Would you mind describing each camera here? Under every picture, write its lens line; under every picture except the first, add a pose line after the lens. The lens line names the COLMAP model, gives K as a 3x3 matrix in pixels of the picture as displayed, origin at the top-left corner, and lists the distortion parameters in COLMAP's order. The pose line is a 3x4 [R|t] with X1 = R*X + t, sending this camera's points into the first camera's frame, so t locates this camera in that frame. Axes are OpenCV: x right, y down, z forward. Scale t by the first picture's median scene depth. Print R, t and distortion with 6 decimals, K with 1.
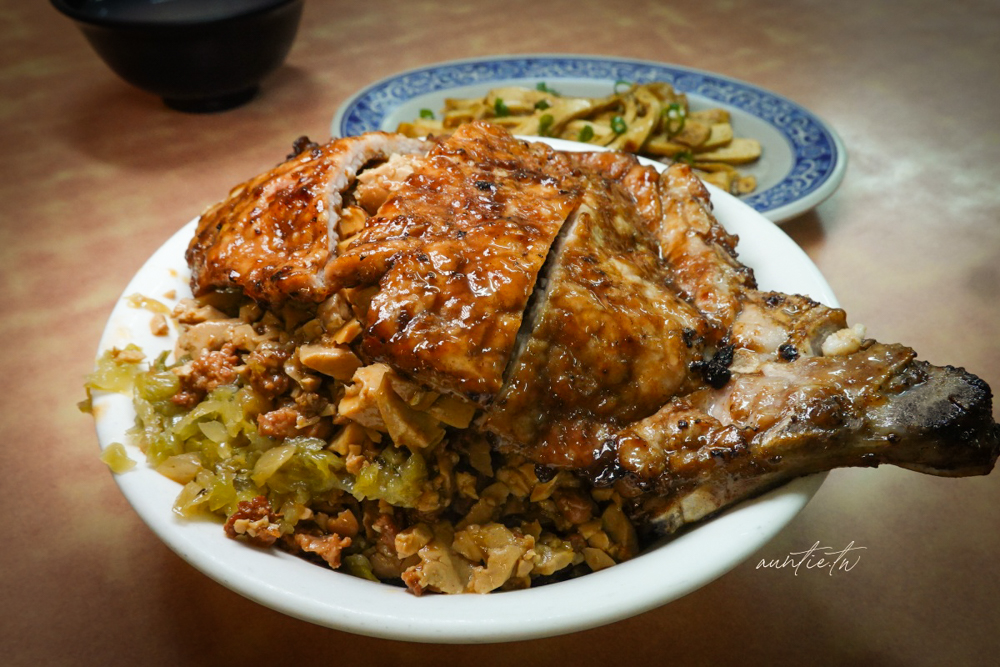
lens RADIAL K [[987.4, 0, 500.0], [0, 987.4, 333.5], [0, 0, 1]] dist [0.008098, 0.000635]
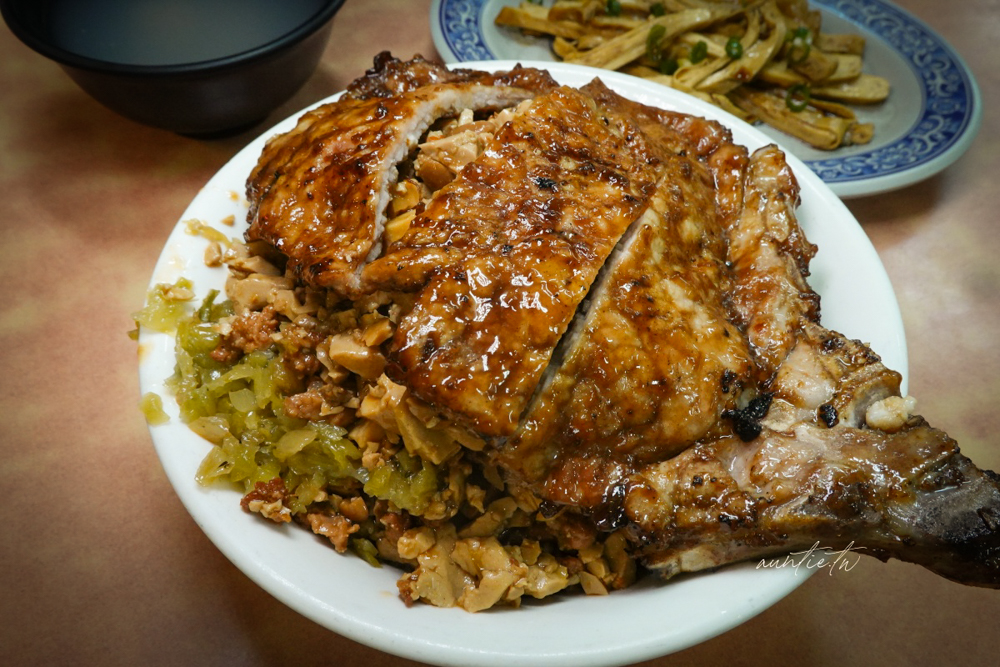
lens RADIAL K [[987.4, 0, 500.0], [0, 987.4, 333.5], [0, 0, 1]] dist [0.008098, 0.000635]
pose [[0.982794, 0.162387, -0.088009, 0.050123], [-0.138887, 0.963836, 0.227444, -0.229558], [0.121760, -0.211308, 0.969806, 0.046377]]
